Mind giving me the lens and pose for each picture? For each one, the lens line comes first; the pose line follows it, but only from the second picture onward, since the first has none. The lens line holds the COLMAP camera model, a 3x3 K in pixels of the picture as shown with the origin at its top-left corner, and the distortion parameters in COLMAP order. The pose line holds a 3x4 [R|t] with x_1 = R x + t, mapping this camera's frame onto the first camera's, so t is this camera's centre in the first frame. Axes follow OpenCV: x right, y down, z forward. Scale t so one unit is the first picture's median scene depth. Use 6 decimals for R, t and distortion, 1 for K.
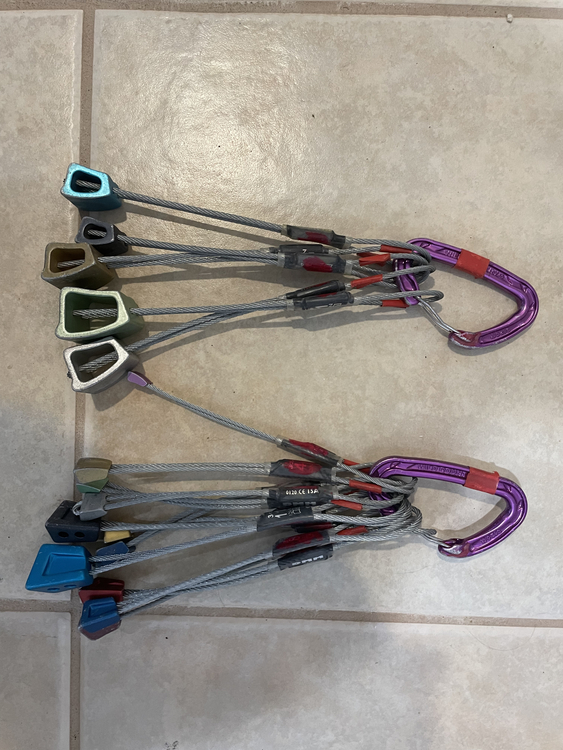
lens RADIAL K [[564.9, 0, 284.5], [0, 564.9, 377.5], [0, 0, 1]] dist [0.076206, -0.106568]
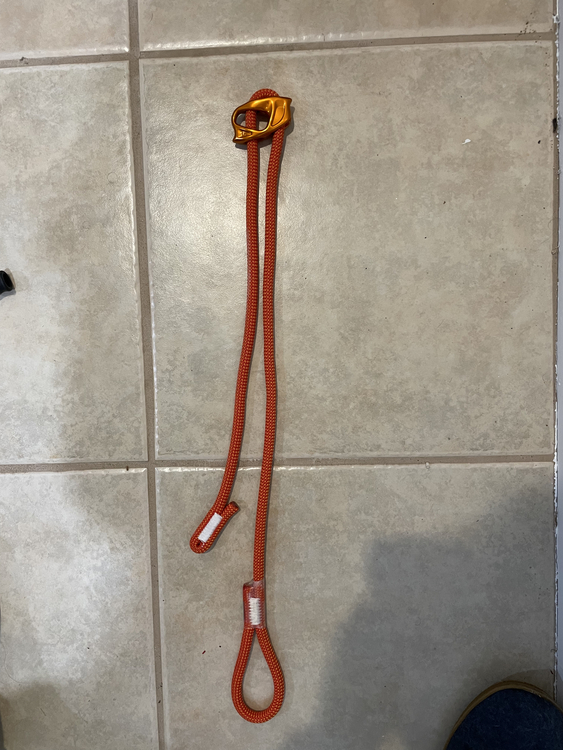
lens RADIAL K [[564.9, 0, 272.7], [0, 564.9, 363.1], [0, 0, 1]] dist [0.076206, -0.106568]
pose [[0.998044, -0.054773, -0.030124, 0.044913], [0.056080, 0.997440, 0.044378, -0.984419], [0.027616, -0.045981, 0.998561, -0.502468]]
